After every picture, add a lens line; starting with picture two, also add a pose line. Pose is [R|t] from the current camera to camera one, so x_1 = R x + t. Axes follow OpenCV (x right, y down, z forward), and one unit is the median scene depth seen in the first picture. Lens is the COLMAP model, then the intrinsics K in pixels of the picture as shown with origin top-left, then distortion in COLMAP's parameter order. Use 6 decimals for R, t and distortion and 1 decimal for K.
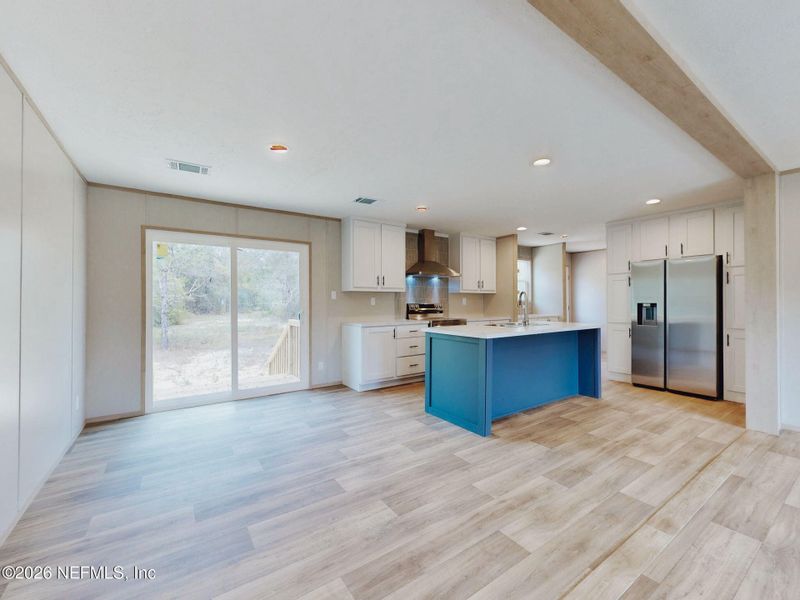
lens RADIAL K [[339.3, 0, 397.0], [0, 339.3, 303.9], [0, 0, 1]] dist [-0.008113, 0.002485]
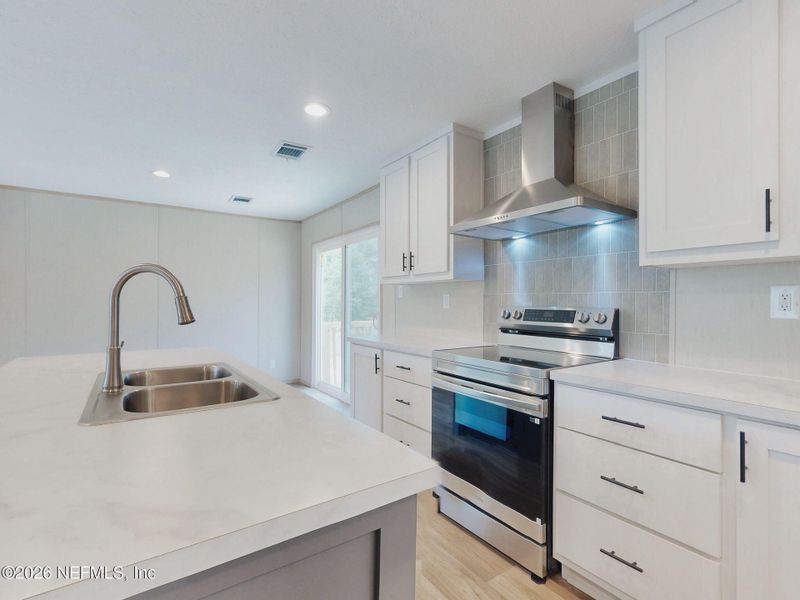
lens RADIAL K [[397.5, 0, 388.4], [0, 397.5, 291.1], [0, 0, 1]] dist [0.009810, 0.000473]
pose [[-0.022076, -0.024934, -0.999445, 0.591964], [-0.010335, 0.999641, -0.024711, -0.007382], [0.999703, 0.009784, -0.022326, 1.023384]]
